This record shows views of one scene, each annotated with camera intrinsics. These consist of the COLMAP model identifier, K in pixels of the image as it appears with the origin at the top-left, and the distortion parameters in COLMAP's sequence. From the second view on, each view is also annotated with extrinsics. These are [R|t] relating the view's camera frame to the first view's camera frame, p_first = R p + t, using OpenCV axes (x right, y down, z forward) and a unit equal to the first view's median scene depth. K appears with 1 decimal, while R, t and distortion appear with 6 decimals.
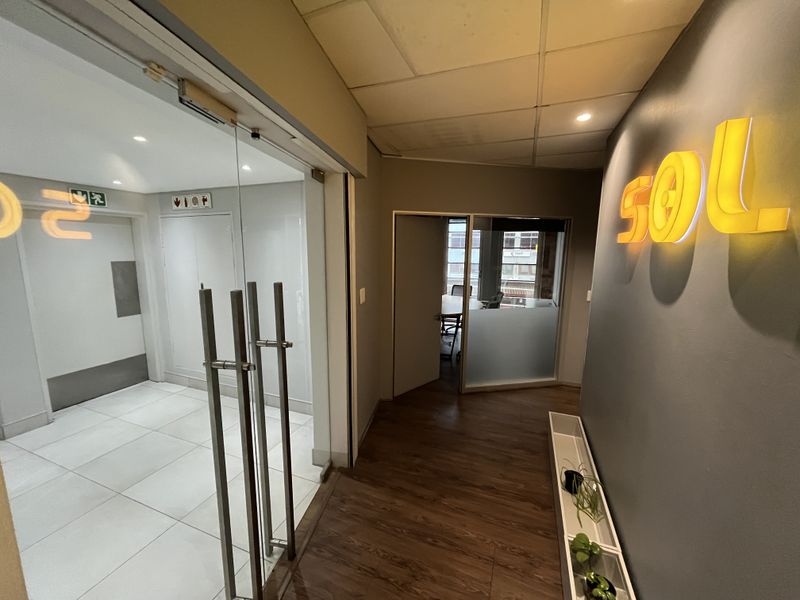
lens RADIAL K [[324.6, 0, 396.7], [0, 324.6, 299.8], [0, 0, 1]] dist [-0.001425, 0.000006]
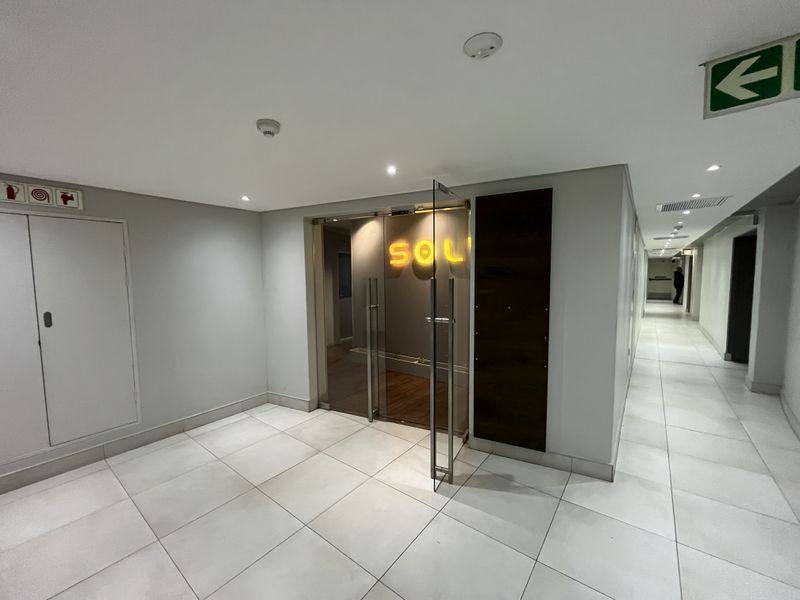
lens RADIAL K [[324.6, 0, 396.7], [0, 324.6, 299.8], [0, 0, 1]] dist [-0.001425, 0.000006]
pose [[0.278679, -0.079674, 0.957074, -1.122744], [0.160229, 0.986443, 0.035463, 0.018215], [-0.946924, 0.143468, 0.287667, 0.105748]]
